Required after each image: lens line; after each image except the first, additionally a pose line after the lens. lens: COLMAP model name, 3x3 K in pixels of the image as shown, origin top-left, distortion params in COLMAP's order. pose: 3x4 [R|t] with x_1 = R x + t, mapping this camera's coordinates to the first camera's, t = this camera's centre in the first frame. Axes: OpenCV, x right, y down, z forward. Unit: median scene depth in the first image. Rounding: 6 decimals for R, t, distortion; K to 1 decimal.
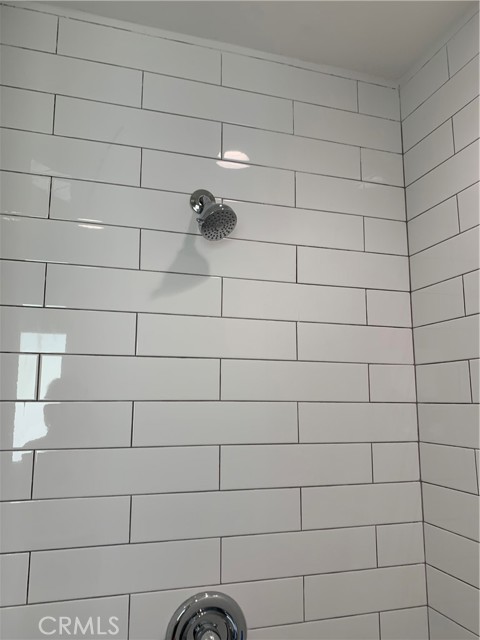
lens RADIAL K [[500.8, 0, 240.0], [0, 500.8, 320.0], [0, 0, 1]] dist [0.057073, -0.122760]
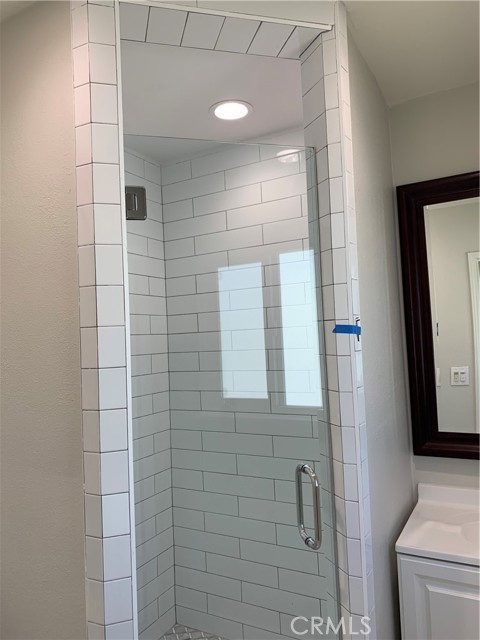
lens RADIAL K [[482.5, 0, 240.0], [0, 482.5, 320.0], [0, 0, 1]] dist [0.051123, -0.070116]
pose [[0.714930, -0.007984, 0.699151, -0.858568], [-0.064020, 0.994987, 0.076827, -0.065889], [-0.696259, -0.099686, 0.710835, -0.622584]]
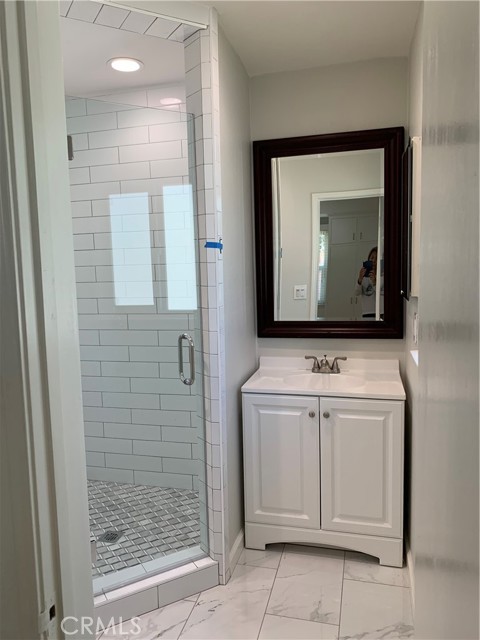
lens RADIAL K [[482.5, 0, 240.0], [0, 482.5, 320.0], [0, 0, 1]] dist [0.051123, -0.070116]
pose [[0.511065, -0.114503, 0.851881, -1.334769], [-0.110399, 0.974134, 0.197167, -0.062965], [-0.852423, -0.194812, 0.485205, -0.960327]]
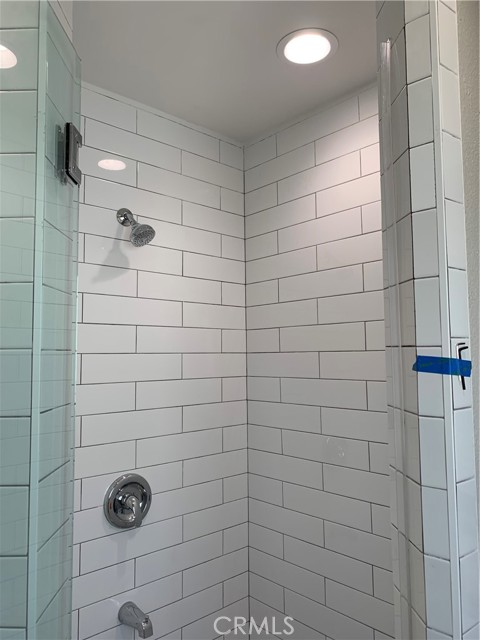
lens RADIAL K [[482.5, 0, 240.0], [0, 482.5, 320.0], [0, 0, 1]] dist [0.051123, -0.070116]
pose [[0.903084, 0.018897, 0.429049, -0.366989], [-0.054578, 0.995981, 0.071011, -0.056724], [-0.425982, -0.087545, 0.900486, -0.420263]]
